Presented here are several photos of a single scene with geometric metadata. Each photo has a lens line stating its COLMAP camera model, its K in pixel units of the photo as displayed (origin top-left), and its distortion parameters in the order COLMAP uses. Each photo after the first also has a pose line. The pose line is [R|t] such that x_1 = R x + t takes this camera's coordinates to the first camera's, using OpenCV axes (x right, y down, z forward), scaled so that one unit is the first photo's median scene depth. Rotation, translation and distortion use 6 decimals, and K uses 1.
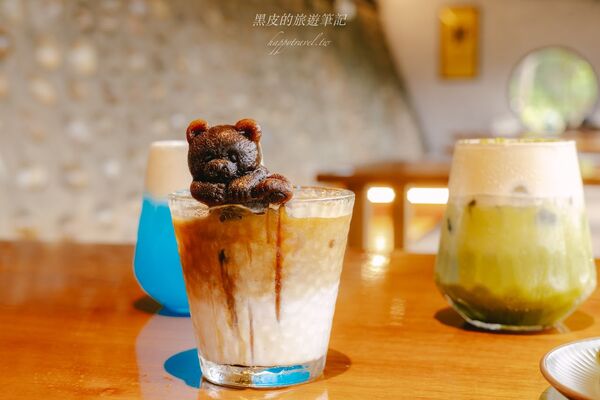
lens RADIAL K [[918.4, 0, 300.0], [0, 918.4, 200.0], [0, 0, 1]] dist [-0.006800, -0.039065]
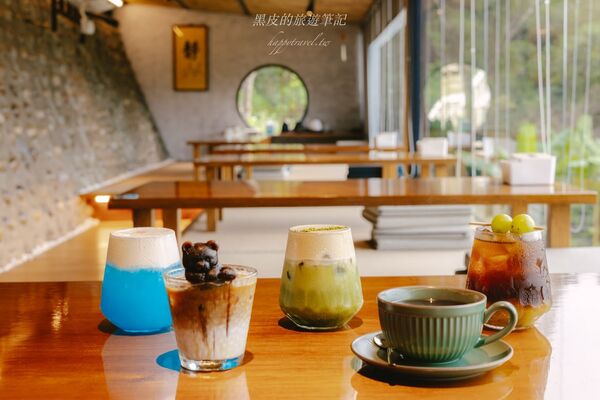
lens RADIAL K [[918.4, 0, 300.0], [0, 918.4, 200.0], [0, 0, 1]] dist [-0.006800, -0.039065]
pose [[0.949809, -0.032596, 0.311127, -0.481677], [0.025589, 0.999319, 0.026577, -0.215920], [-0.311781, -0.017281, 0.949997, -0.952327]]
